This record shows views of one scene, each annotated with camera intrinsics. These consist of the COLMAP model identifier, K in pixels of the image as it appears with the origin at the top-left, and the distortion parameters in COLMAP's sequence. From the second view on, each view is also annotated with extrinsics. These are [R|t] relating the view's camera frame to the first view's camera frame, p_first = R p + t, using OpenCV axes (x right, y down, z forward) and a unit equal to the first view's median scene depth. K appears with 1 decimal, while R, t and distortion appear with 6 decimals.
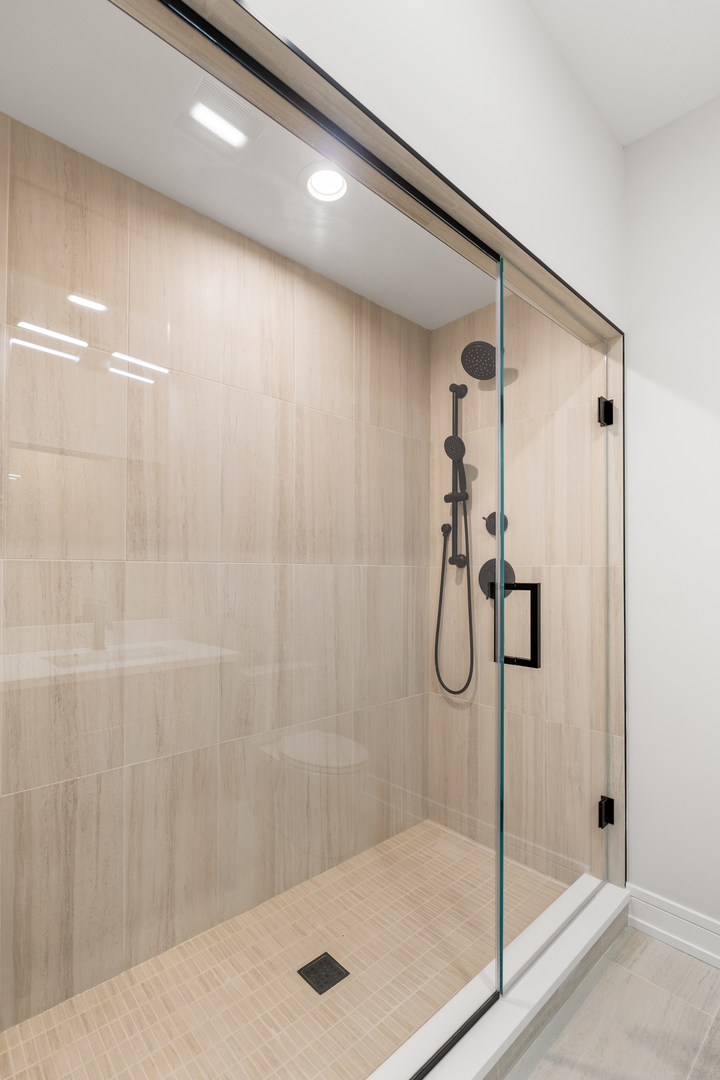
lens RADIAL K [[484.6, 0, 372.4], [0, 484.6, 561.0], [0, 0, 1]] dist [-0.002777, 0.000075]
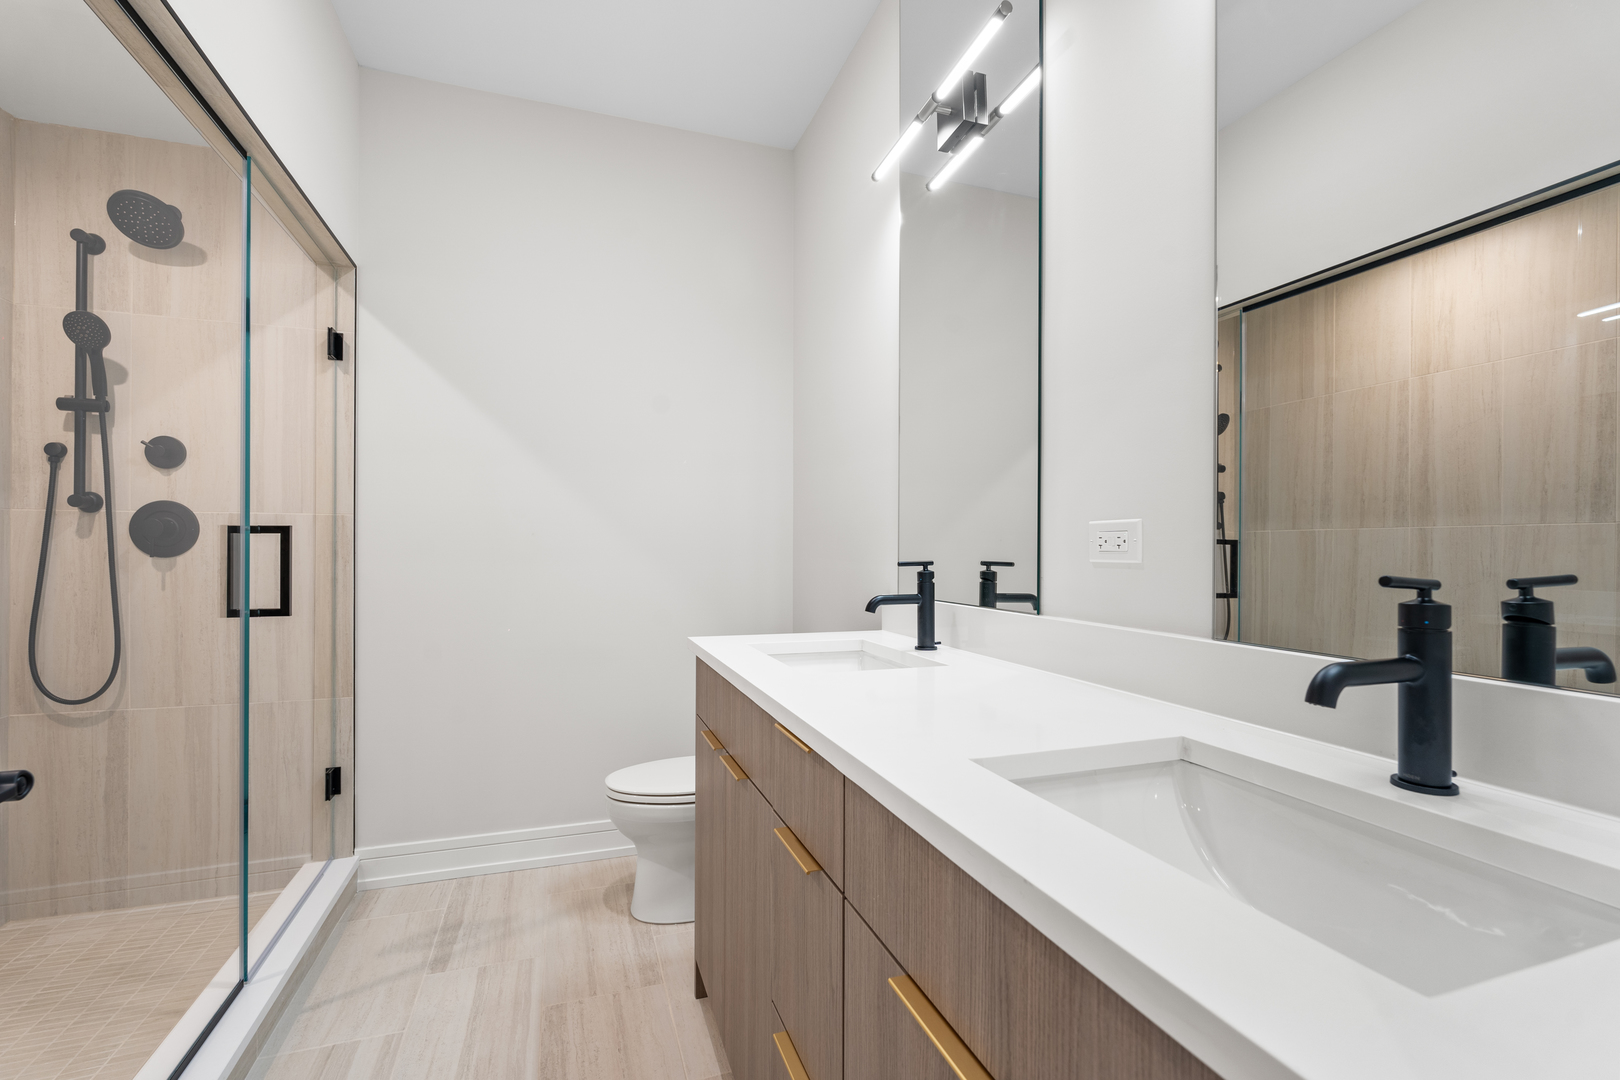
lens RADIAL K [[734.0, 0, 809.4], [0, 734.0, 557.5], [0, 0, 1]] dist [0.000422, -0.000208]
pose [[0.398234, -0.013718, 0.917181, -0.425243], [-0.019517, 0.999535, 0.023424, 0.040722], [-0.917076, -0.027228, 0.397781, -0.369056]]
